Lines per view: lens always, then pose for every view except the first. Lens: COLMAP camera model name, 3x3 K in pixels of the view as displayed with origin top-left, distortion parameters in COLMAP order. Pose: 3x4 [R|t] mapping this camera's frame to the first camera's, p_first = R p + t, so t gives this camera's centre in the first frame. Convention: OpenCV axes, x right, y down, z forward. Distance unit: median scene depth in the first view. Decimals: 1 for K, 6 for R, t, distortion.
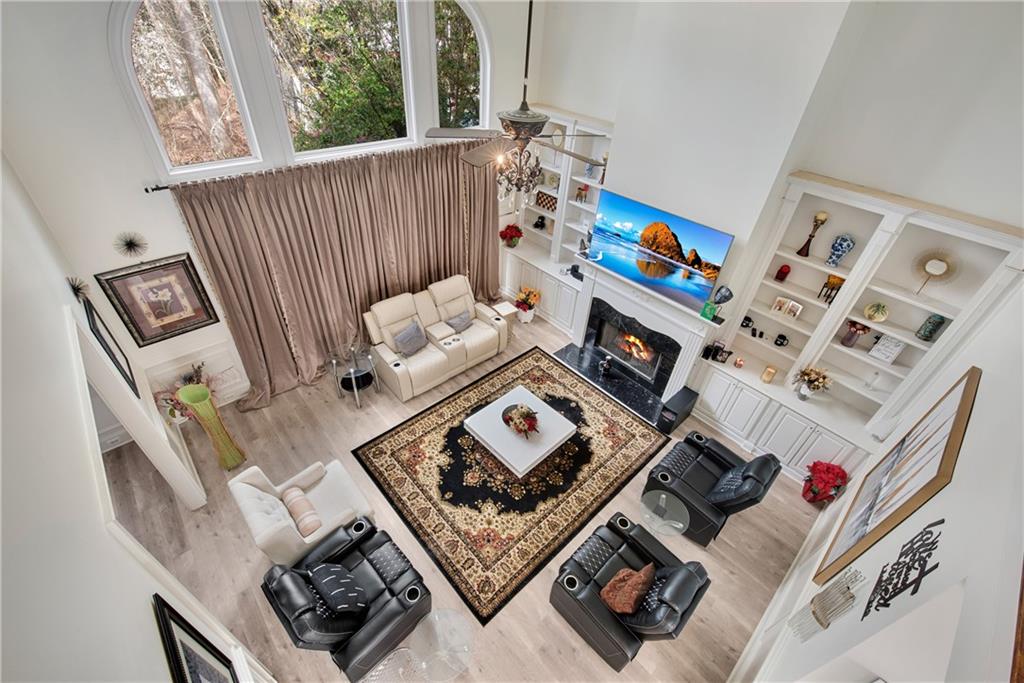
lens RADIAL K [[433.5, 0, 506.1], [0, 433.5, 348.0], [0, 0, 1]] dist [-0.017427, -0.000685]
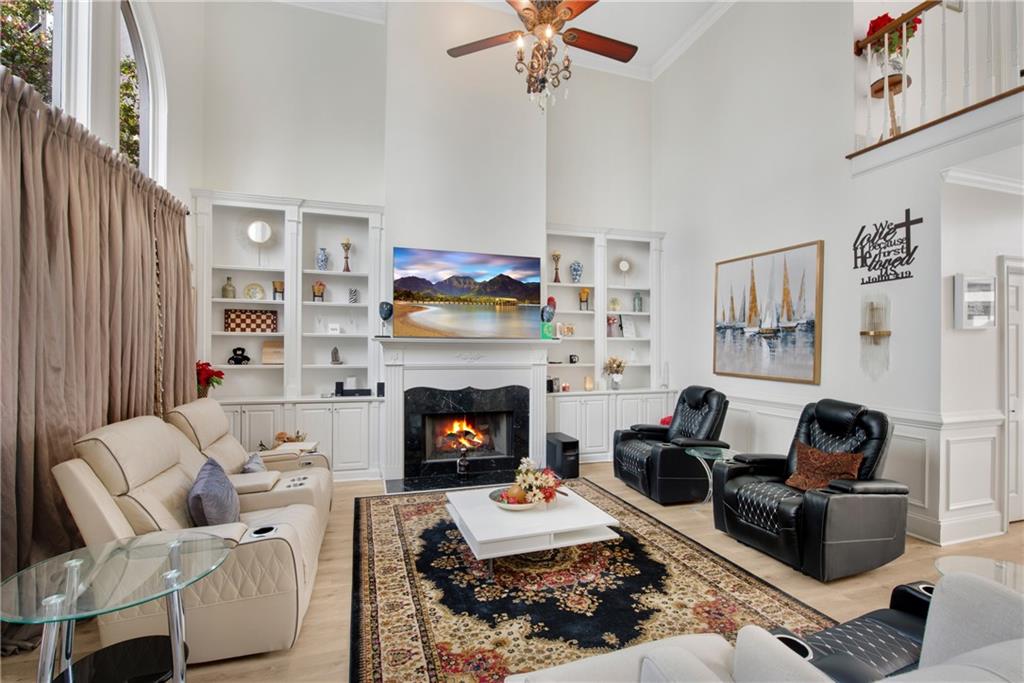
lens RADIAL K [[462.1, 0, 514.0], [0, 462.1, 349.7], [0, 0, 1]] dist [-0.003420, -0.000906]
pose [[0.401425, -0.047176, 0.914676, -0.570659], [0.589587, 0.777547, -0.218650, 0.144103], [-0.700888, 0.627053, 0.339941, 0.681461]]
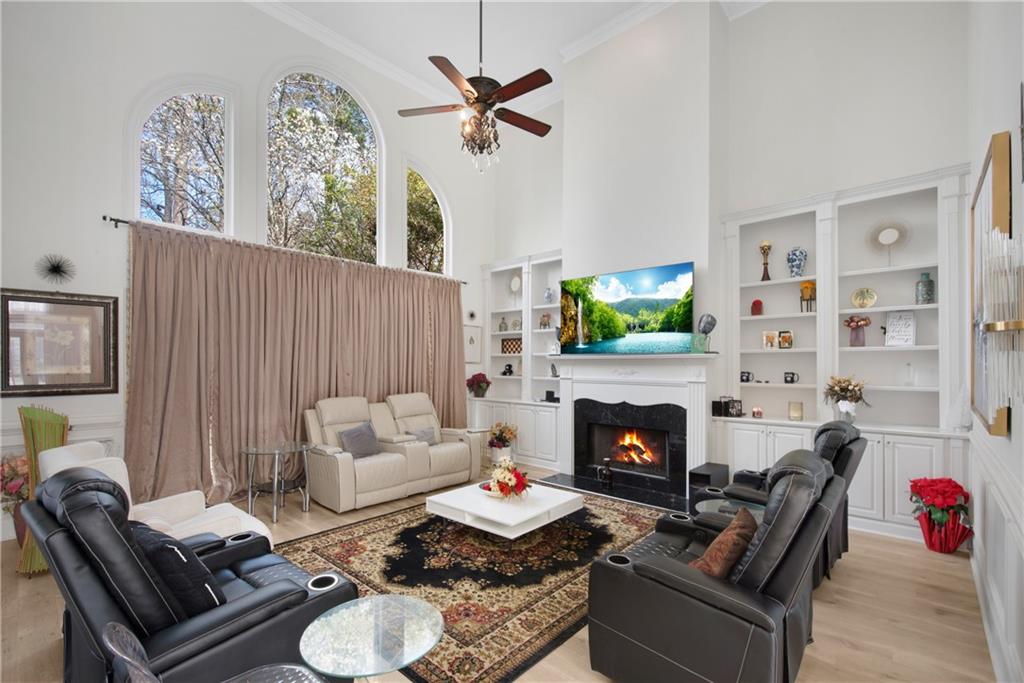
lens RADIAL K [[462.1, 0, 507.4], [0, 462.1, 360.7], [0, 0, 1]] dist [-0.003420, -0.000906]
pose [[0.994543, -0.047759, 0.092751, -0.024800], [0.095772, 0.770510, -0.630192, 0.504258], [-0.041369, 0.635636, 0.770880, 0.276394]]
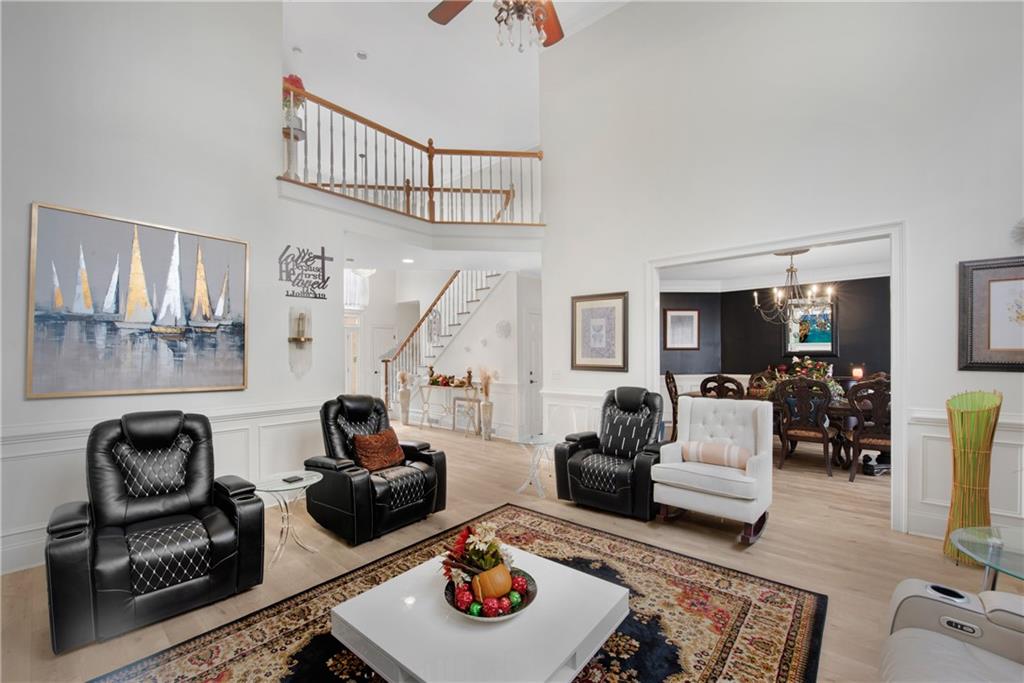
lens RADIAL K [[412.4, 0, 511.5], [0, 412.4, 347.4], [0, 0, 1]] dist [-0.016216, 0.000041]
pose [[-0.990477, -0.041776, -0.131185, 0.069711], [-0.114013, 0.783005, 0.611477, -0.229669], [0.077174, 0.620611, -0.780312, 1.189302]]
